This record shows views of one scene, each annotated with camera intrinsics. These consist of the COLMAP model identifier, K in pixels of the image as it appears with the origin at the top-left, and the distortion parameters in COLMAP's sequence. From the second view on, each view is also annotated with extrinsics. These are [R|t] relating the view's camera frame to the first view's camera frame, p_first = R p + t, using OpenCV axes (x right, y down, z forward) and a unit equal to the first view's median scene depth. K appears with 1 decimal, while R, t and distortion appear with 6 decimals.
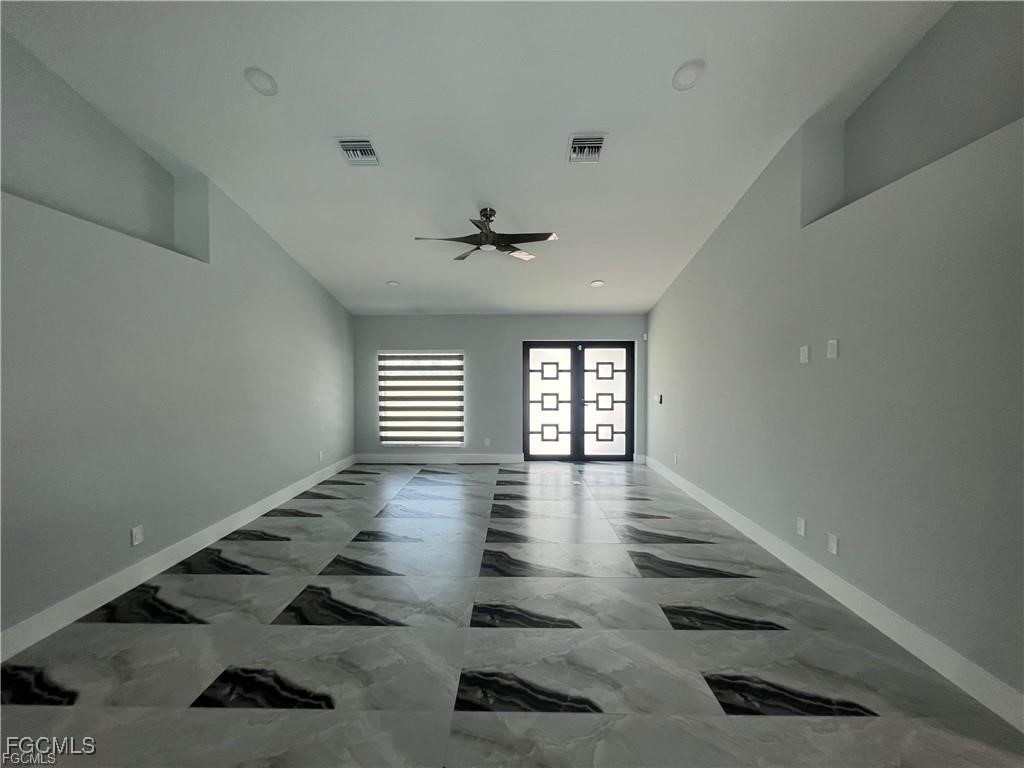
lens RADIAL K [[413.1, 0, 512.0], [0, 413.1, 384.0], [0, 0, 1]] dist [-0.003566, -0.000007]
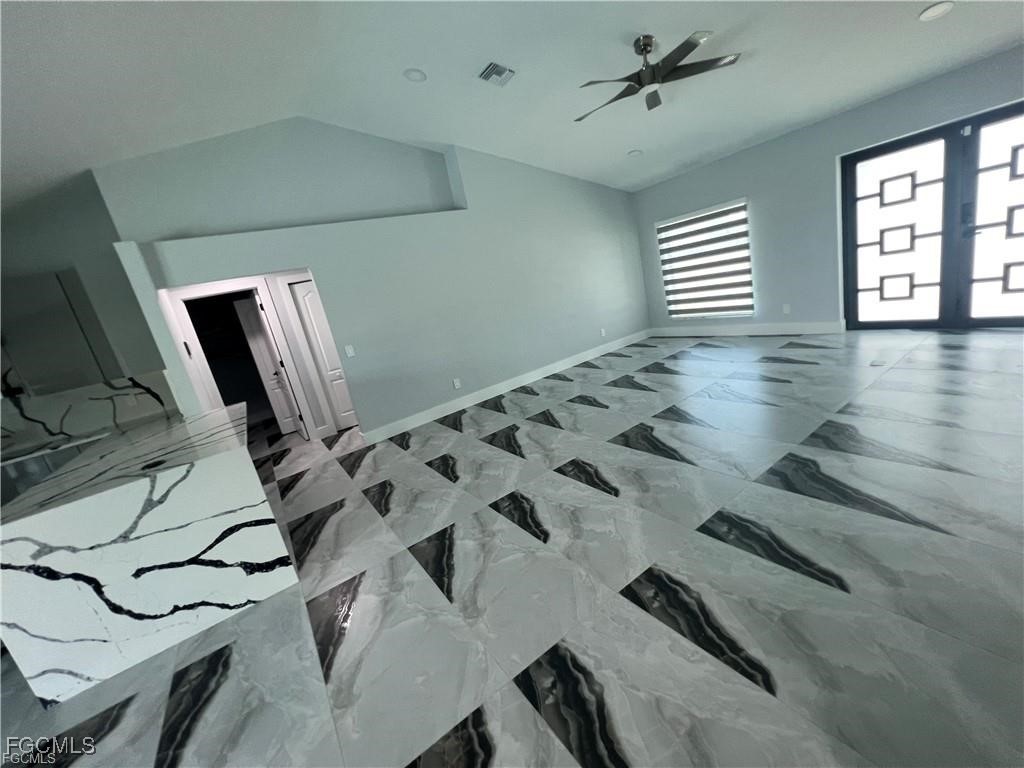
lens RADIAL K [[418.6, 0, 512.0], [0, 418.6, 384.0], [0, 0, 1]] dist [-0.001052, -0.000668]
pose [[0.553041, 0.081234, -0.829184, 0.348902], [0.185498, 0.958249, 0.217600, 0.004982], [0.812241, -0.274154, 0.514882, 0.110284]]
